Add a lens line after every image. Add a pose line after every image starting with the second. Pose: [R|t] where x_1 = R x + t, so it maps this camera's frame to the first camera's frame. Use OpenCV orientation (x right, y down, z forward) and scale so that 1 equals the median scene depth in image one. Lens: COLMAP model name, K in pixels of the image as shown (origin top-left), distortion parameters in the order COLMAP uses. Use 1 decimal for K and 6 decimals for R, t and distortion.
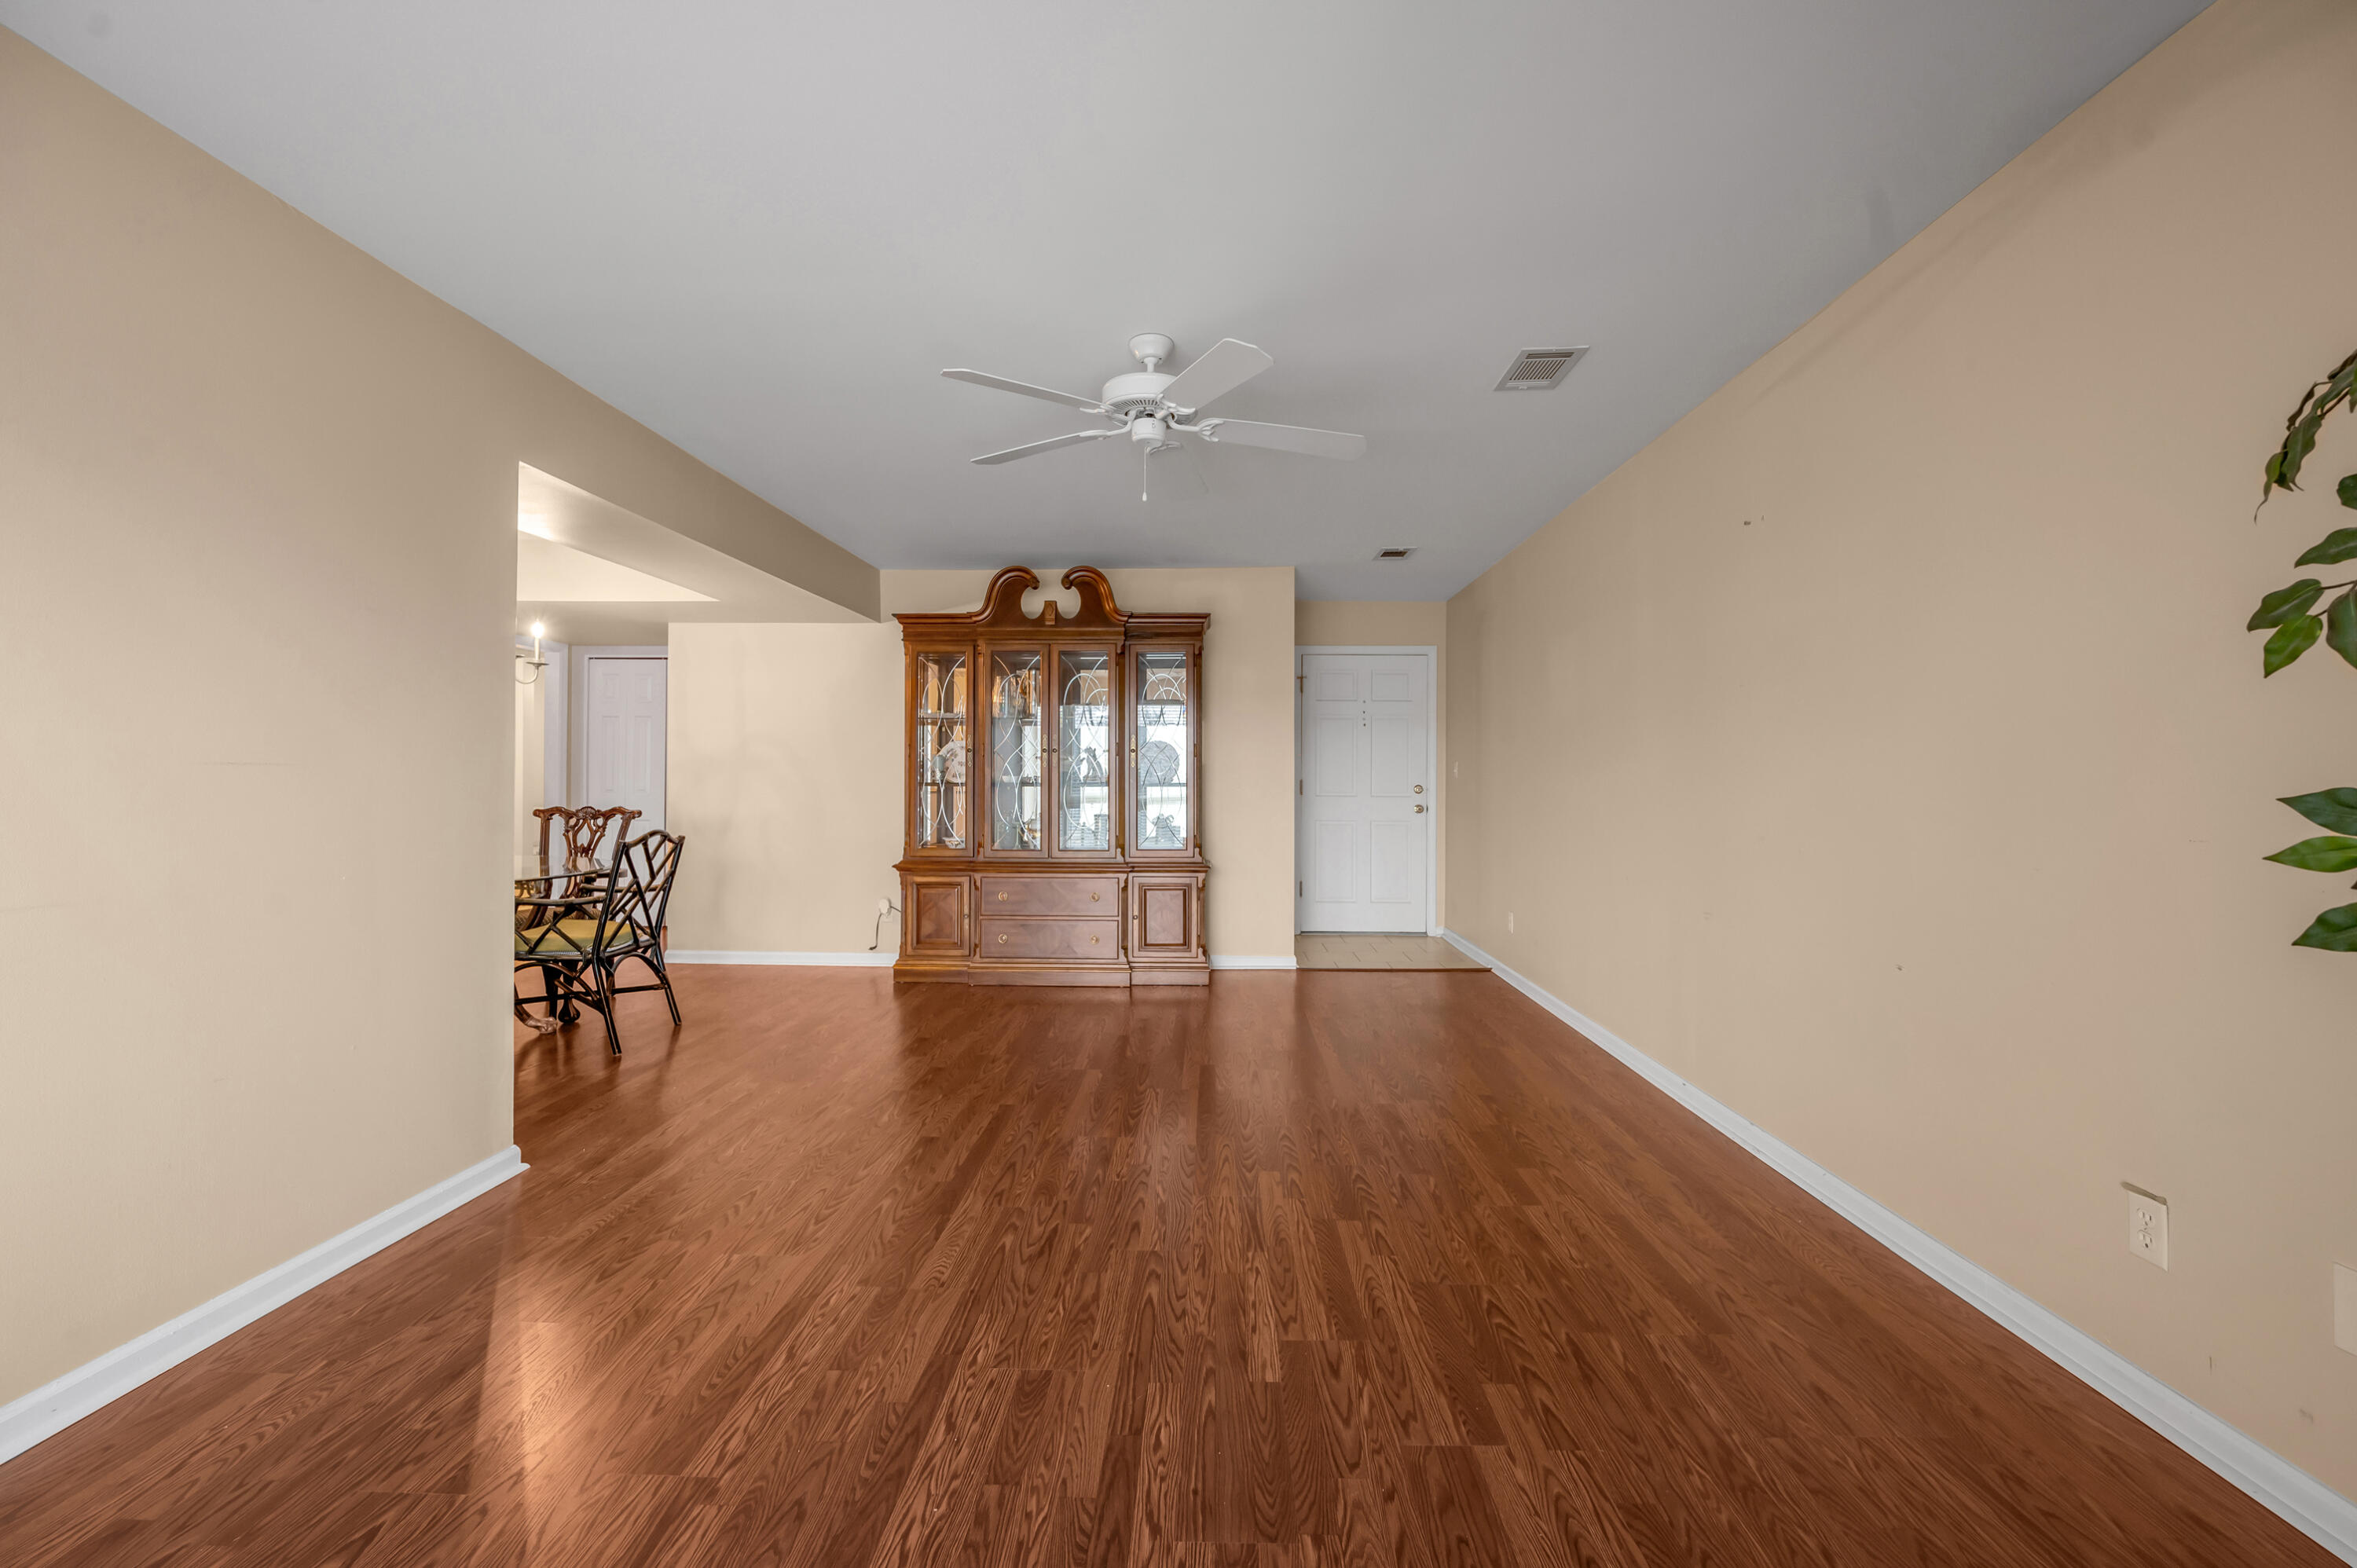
lens RADIAL K [[952.4, 0, 1175.8], [0, 952.4, 774.5], [0, 0, 1]] dist [0.001065, 0.000039]
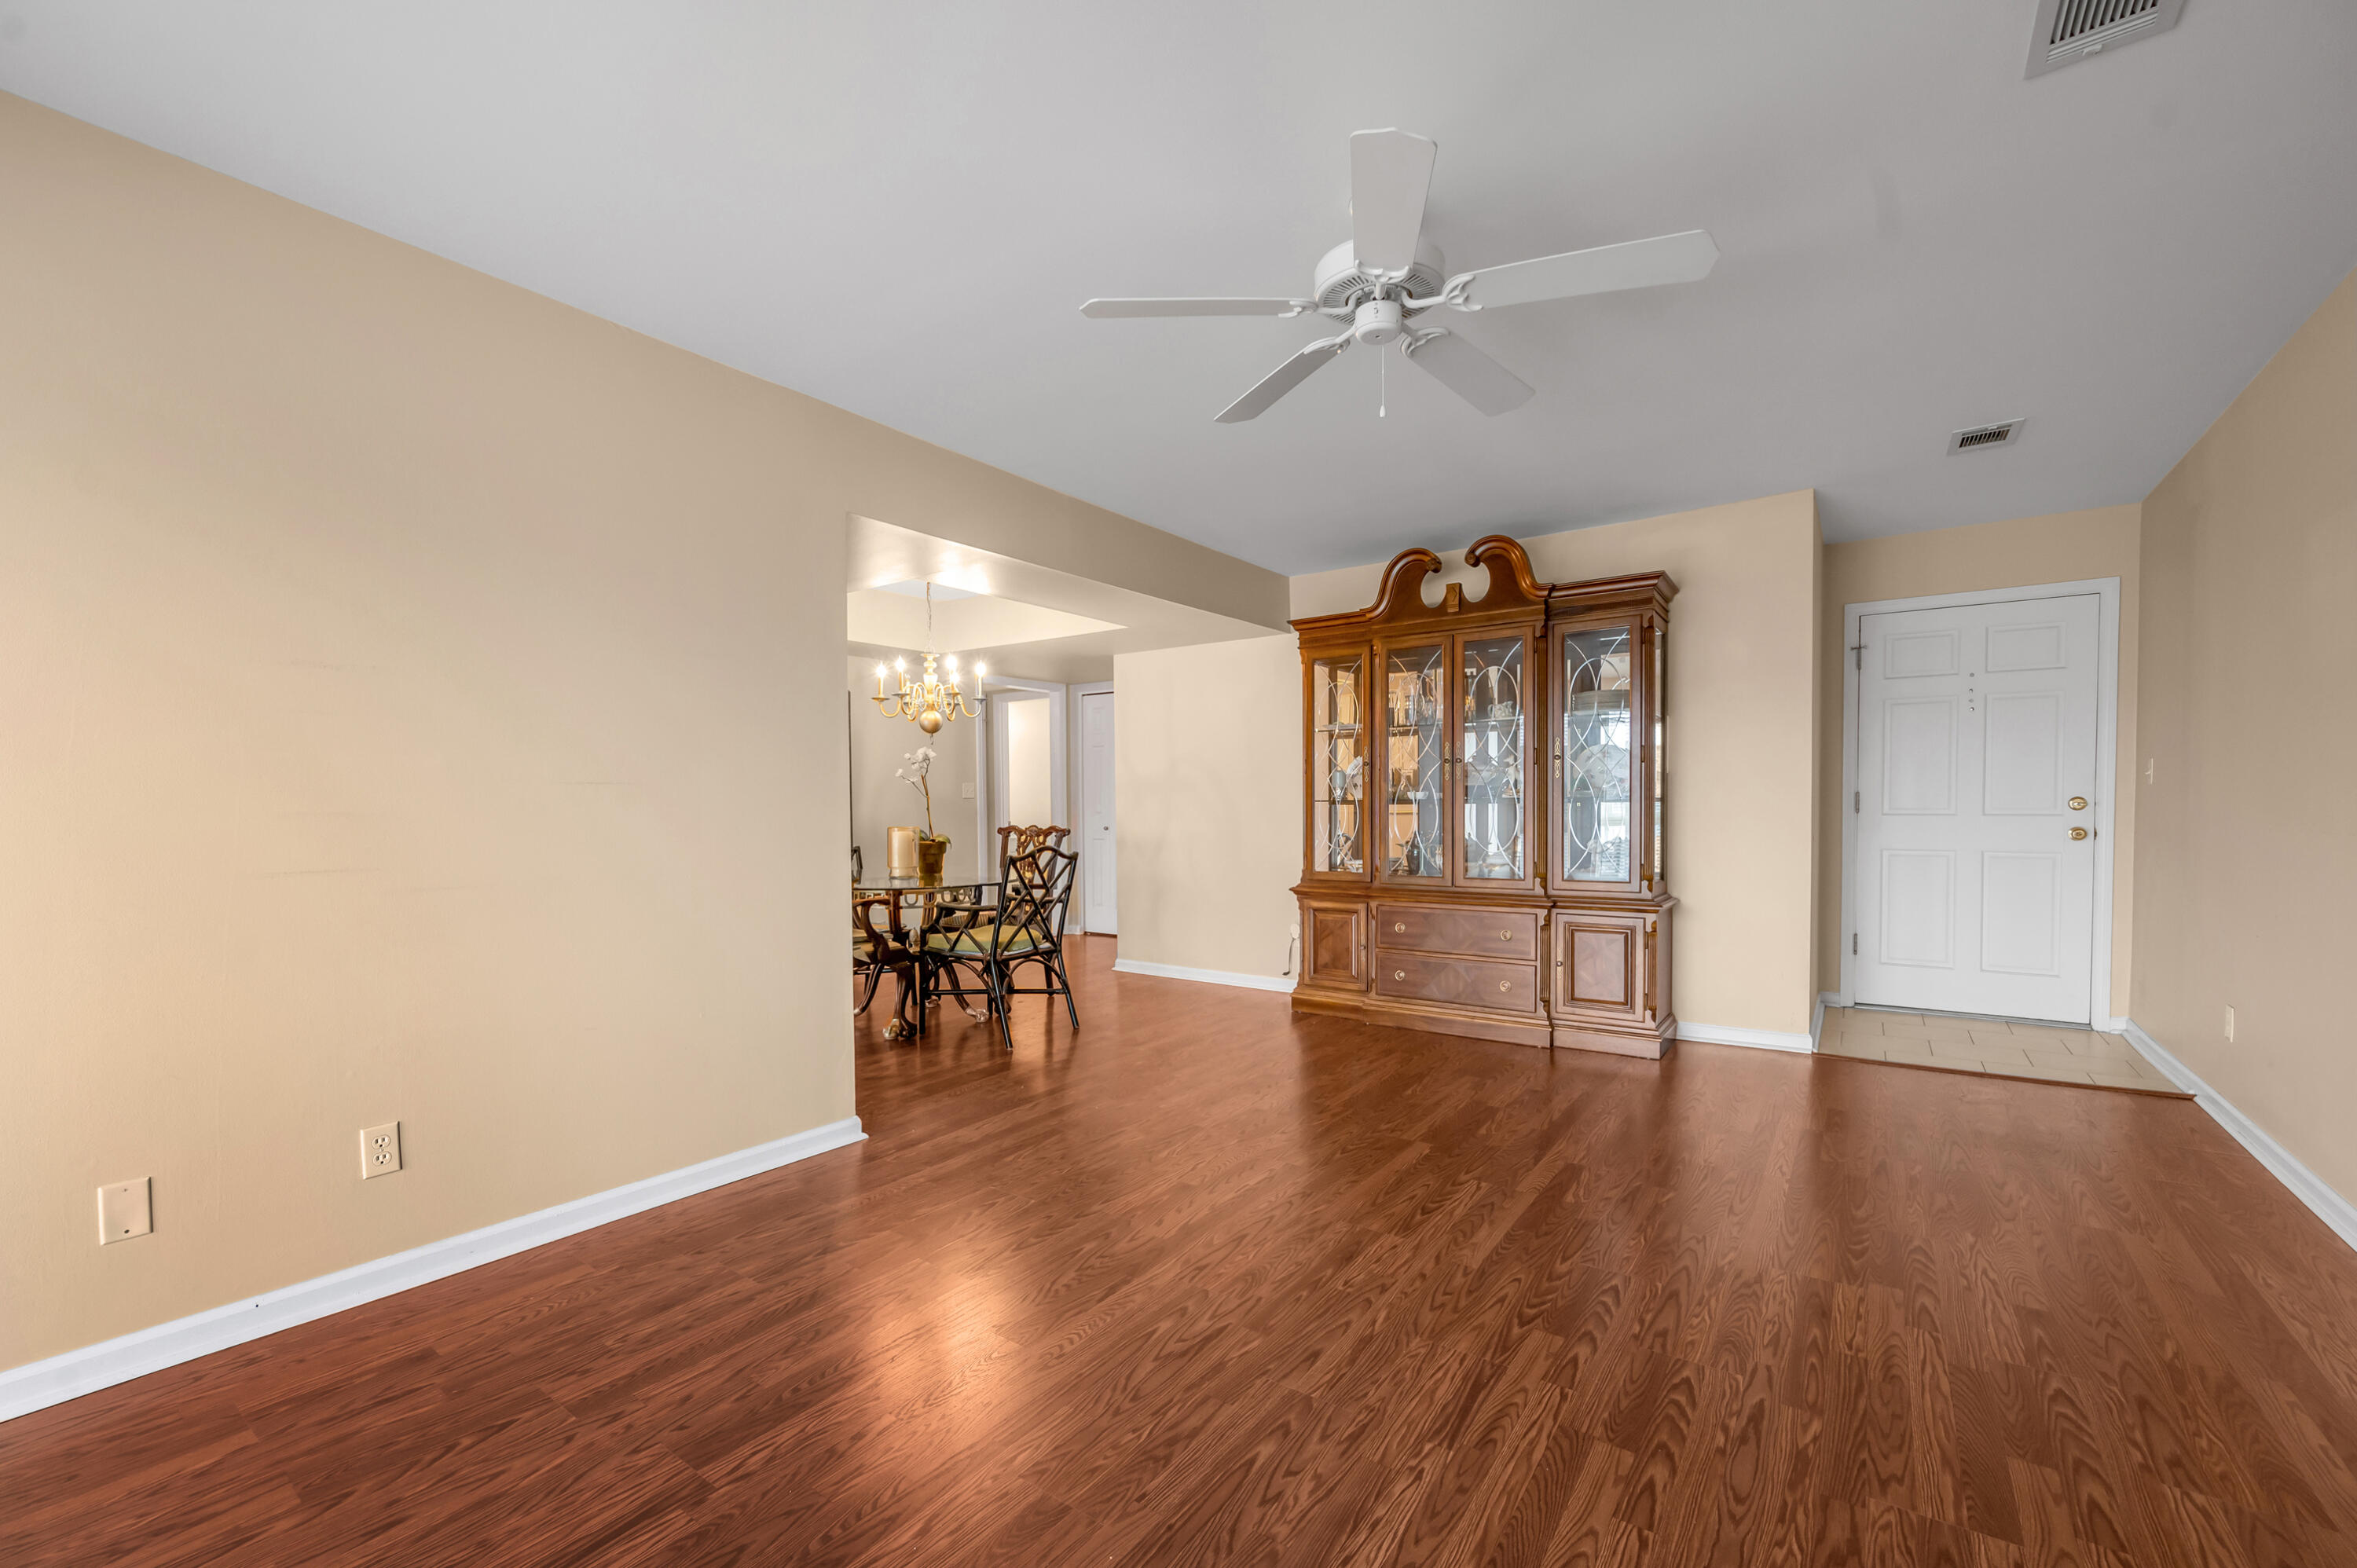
lens RADIAL K [[966.0, 0, 1176.6], [0, 966.0, 831.8], [0, 0, 1]] dist [-0.001046, -0.000082]
pose [[0.827090, 0.005196, -0.562046, 0.149158], [0.013476, 0.999487, 0.029070, 0.009942], [0.561908, -0.031617, 0.826595, 0.143706]]
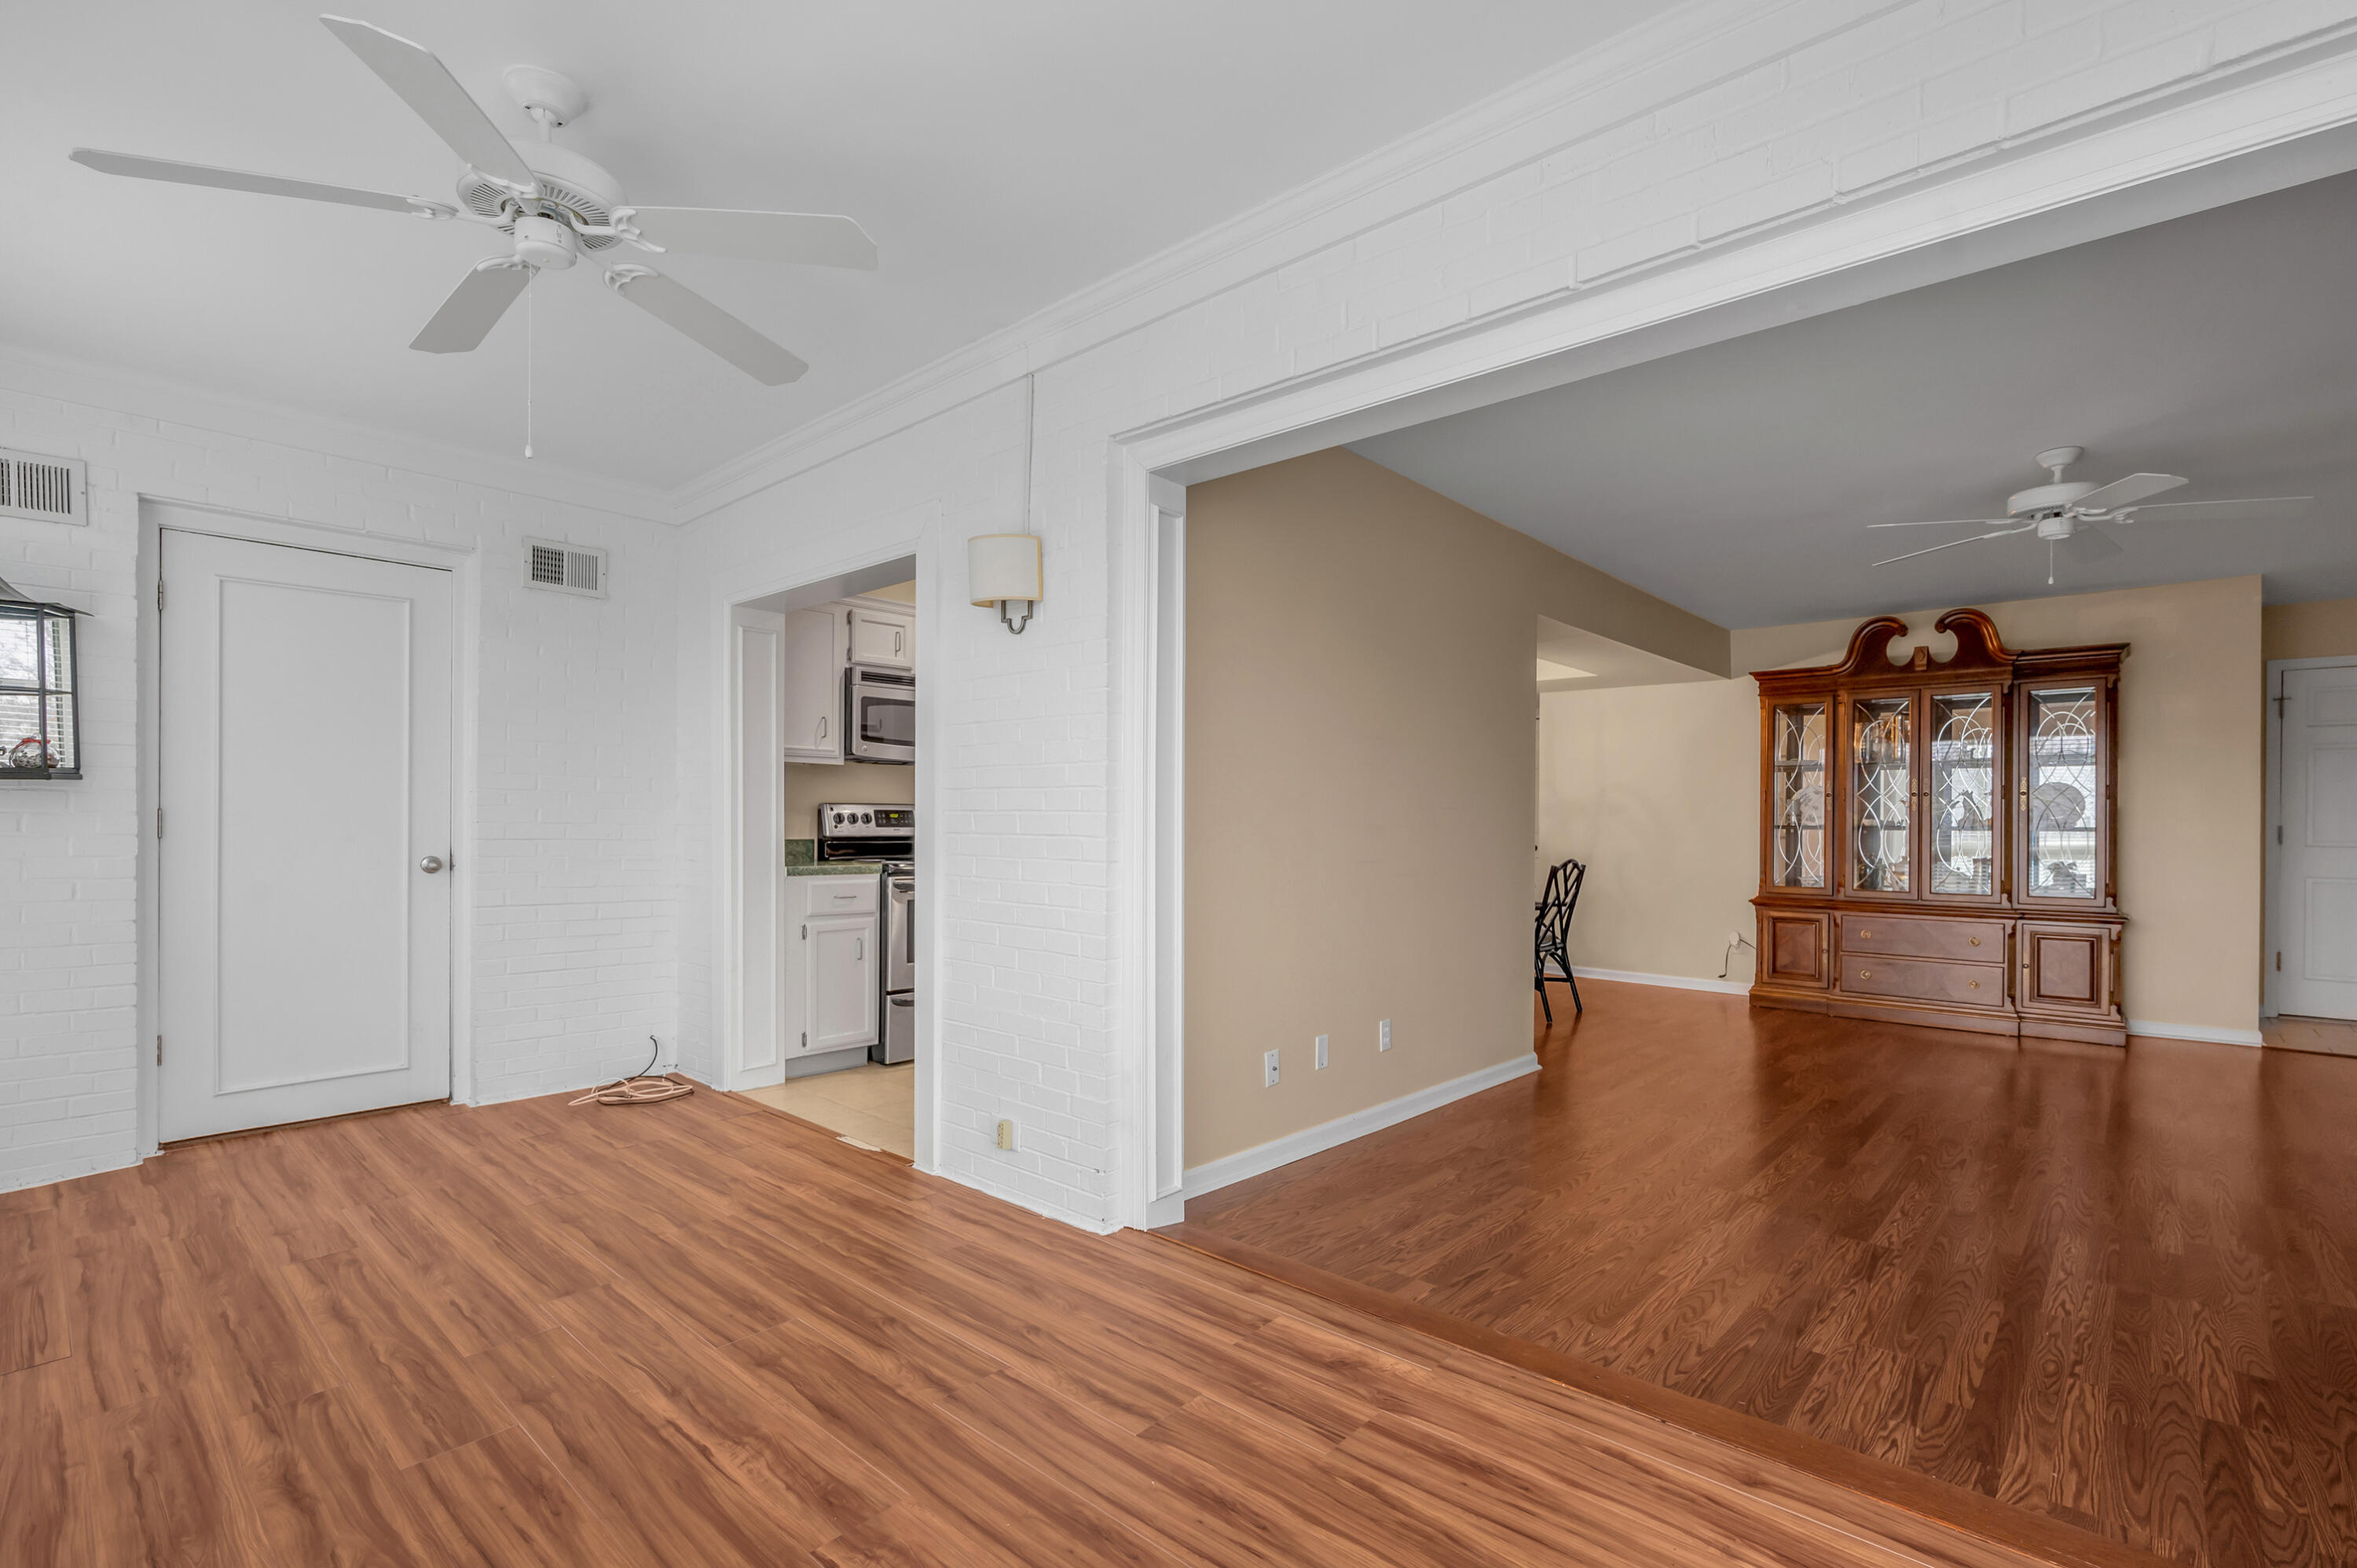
lens RADIAL K [[1082.1, 0, 1186.7], [0, 1082.1, 825.4], [0, 0, 1]] dist [-0.002371, -0.000683]
pose [[0.771926, 0.004987, -0.635692, -0.003404], [-0.002158, 0.999984, 0.005225, 0.003713], [0.635708, -0.002661, 0.771925, -0.383639]]
